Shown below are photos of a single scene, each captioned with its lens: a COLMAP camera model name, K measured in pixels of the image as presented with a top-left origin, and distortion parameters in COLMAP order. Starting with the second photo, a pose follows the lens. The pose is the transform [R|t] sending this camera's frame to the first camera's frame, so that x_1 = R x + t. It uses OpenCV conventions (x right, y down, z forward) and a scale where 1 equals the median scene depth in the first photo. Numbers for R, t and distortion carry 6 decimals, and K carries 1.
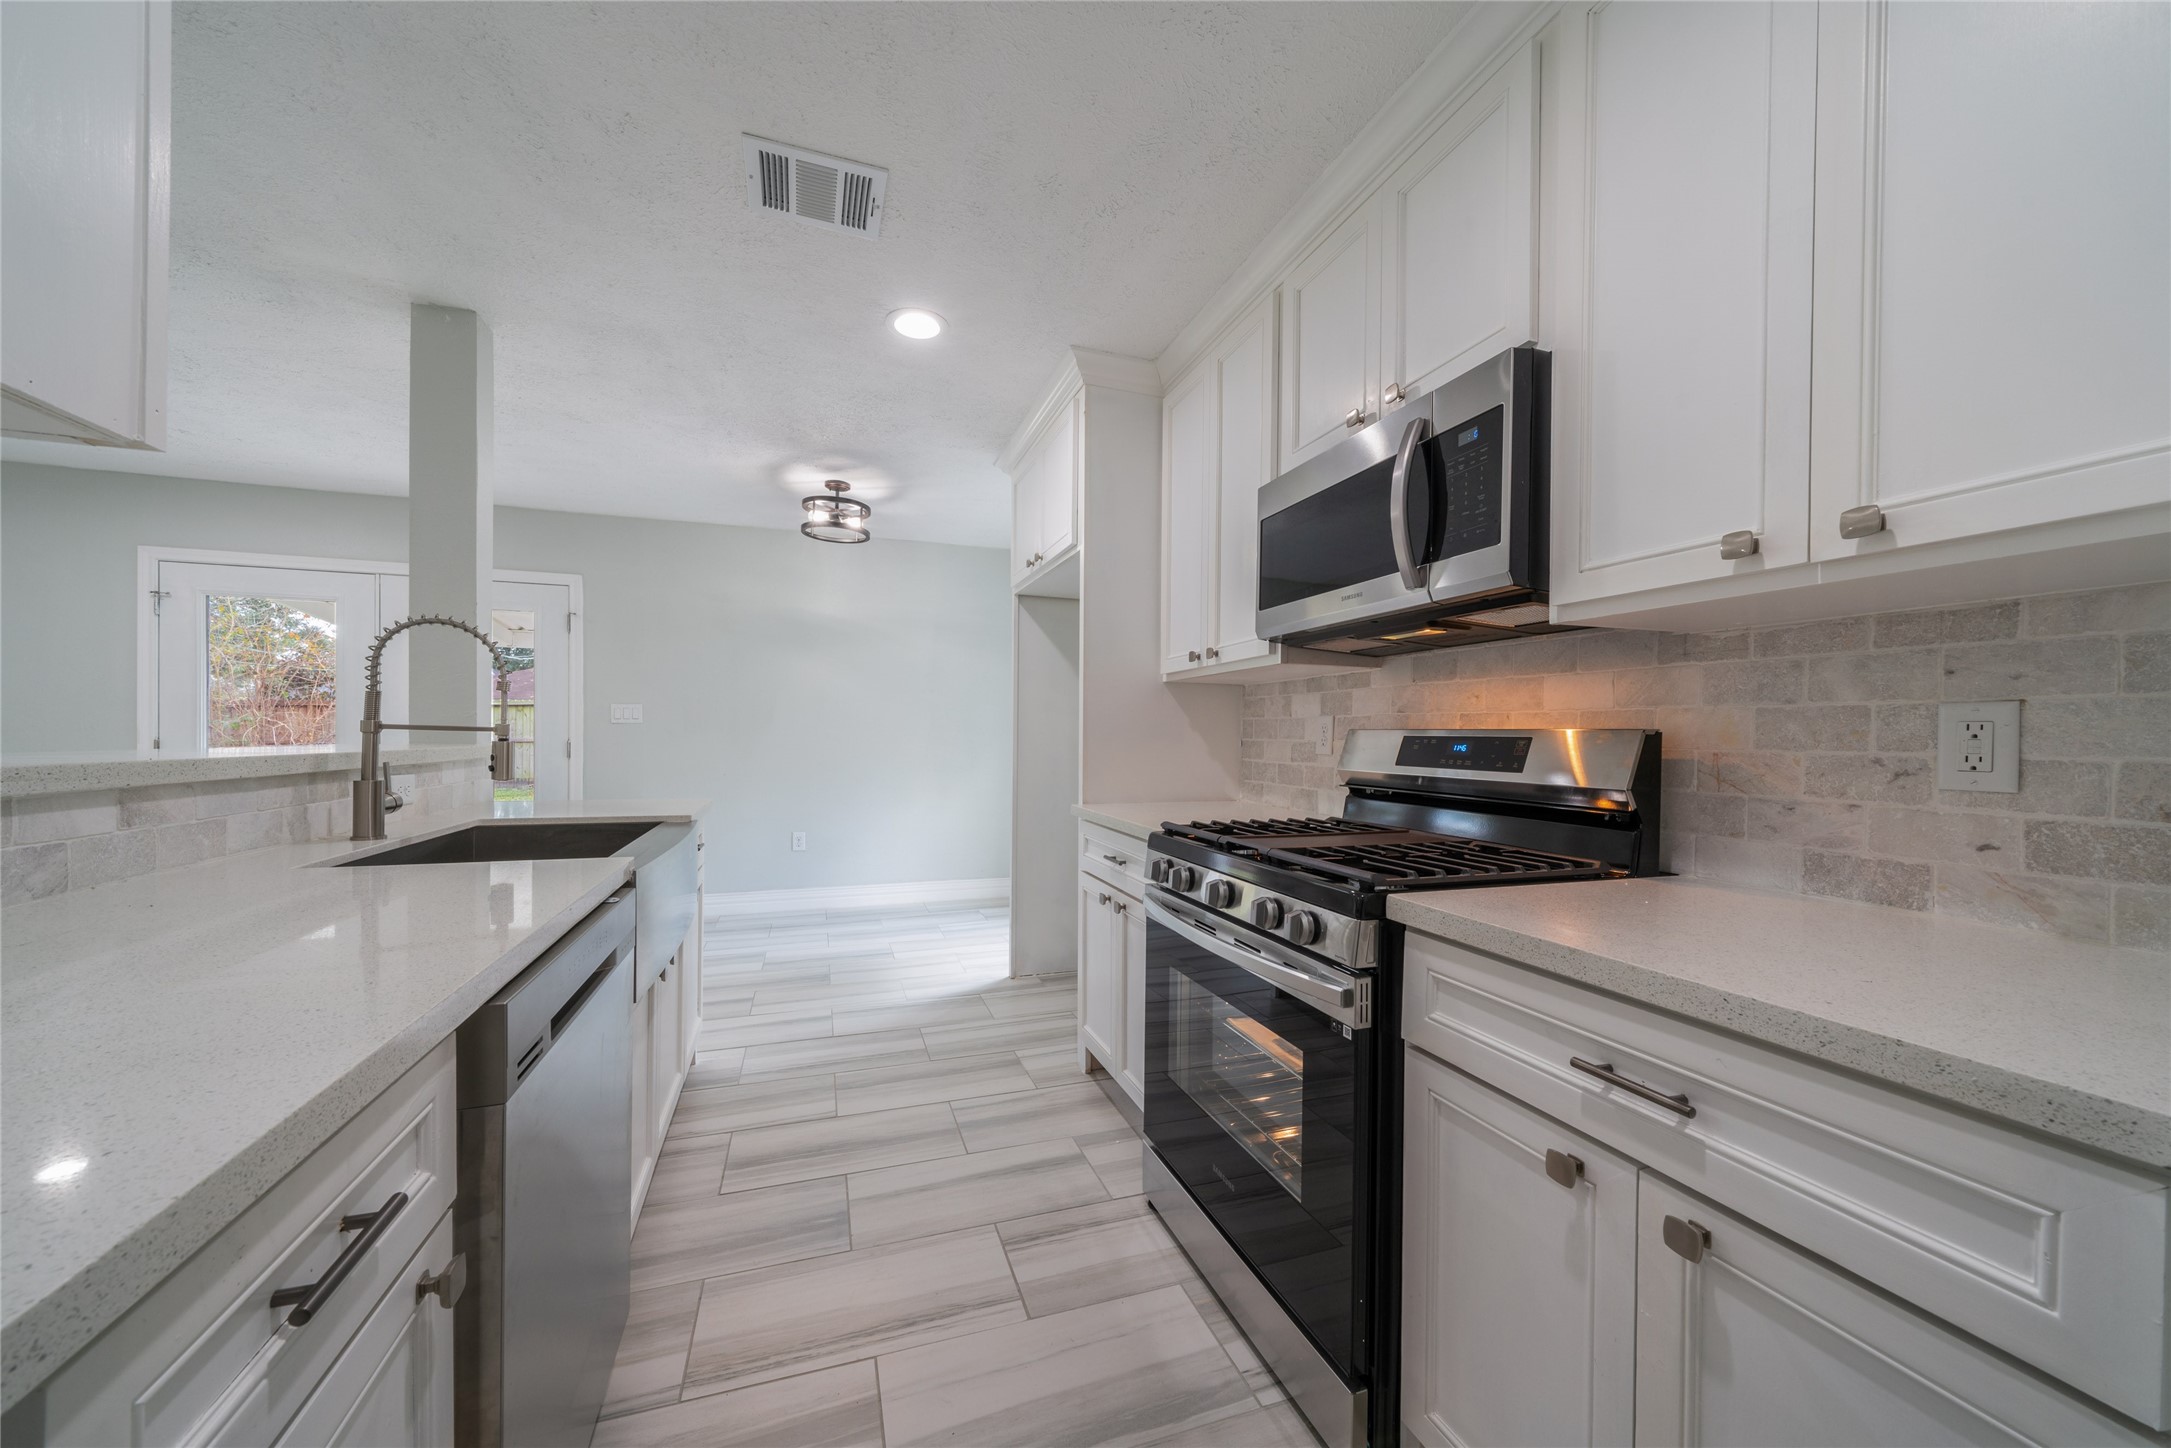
lens RADIAL K [[754.9, 0, 1052.2], [0, 754.9, 743.0], [0, 0, 1]] dist [0.000557, -0.000038]
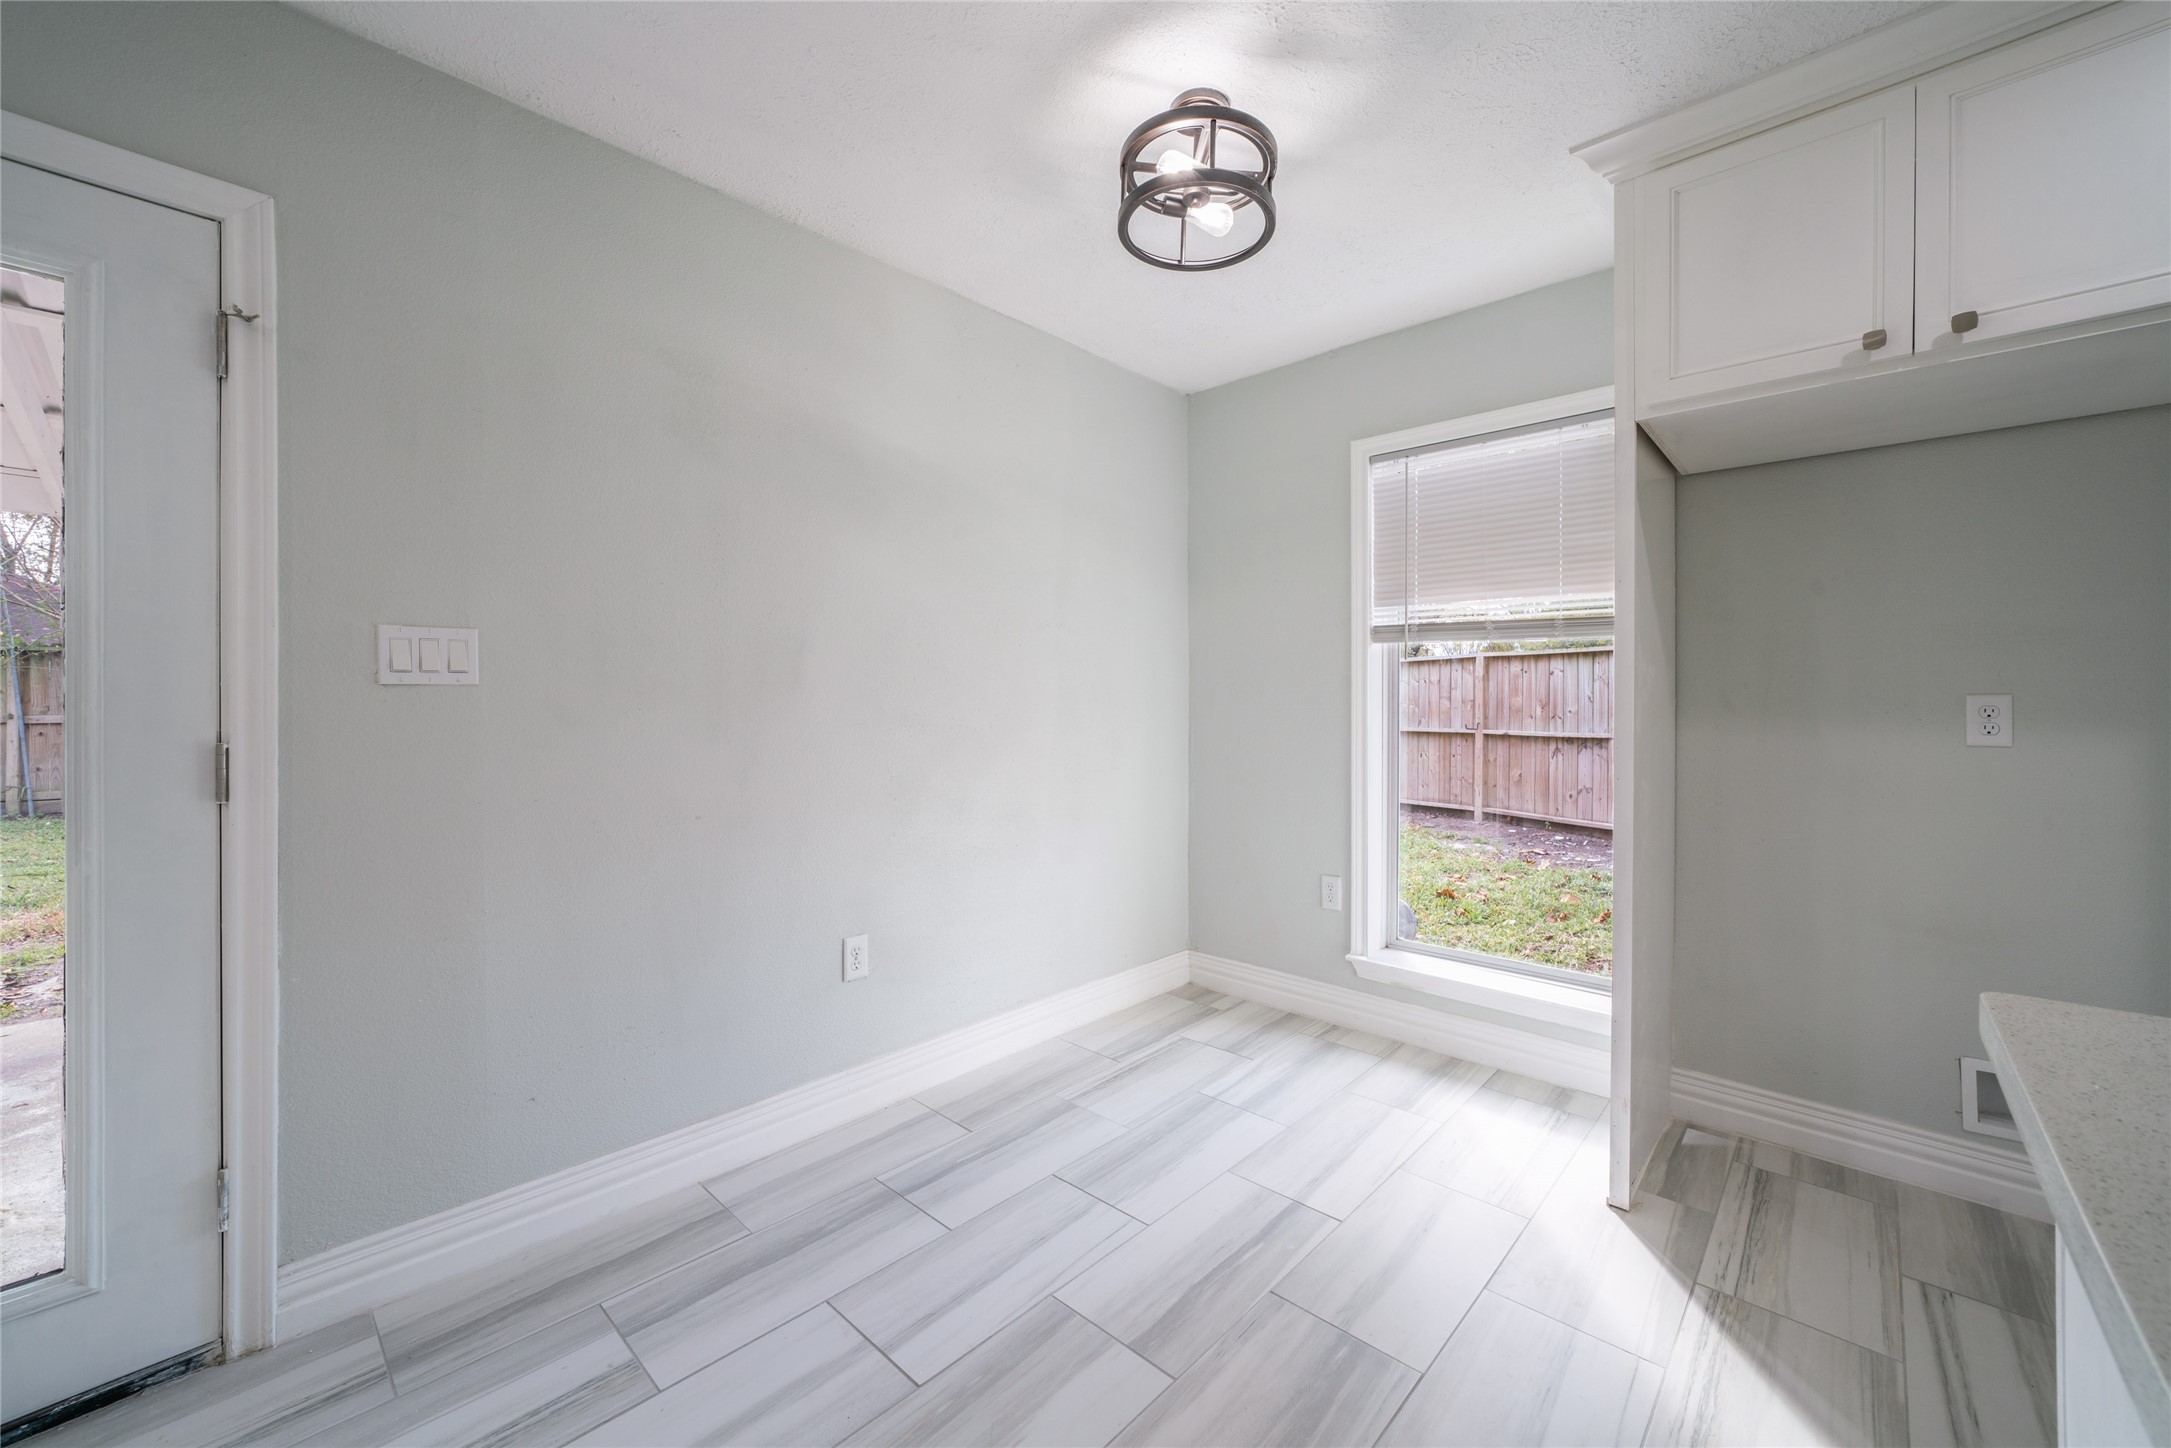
lens RADIAL K [[877.0, 0, 1067.9], [0, 877.0, 701.2], [0, 0, 1]] dist [-0.006075, 0.001014]
pose [[0.877164, -0.005431, 0.480160, -1.143842], [0.011925, 0.999874, -0.010476, -0.026875], [-0.480043, 0.014915, 0.877118, 1.205999]]
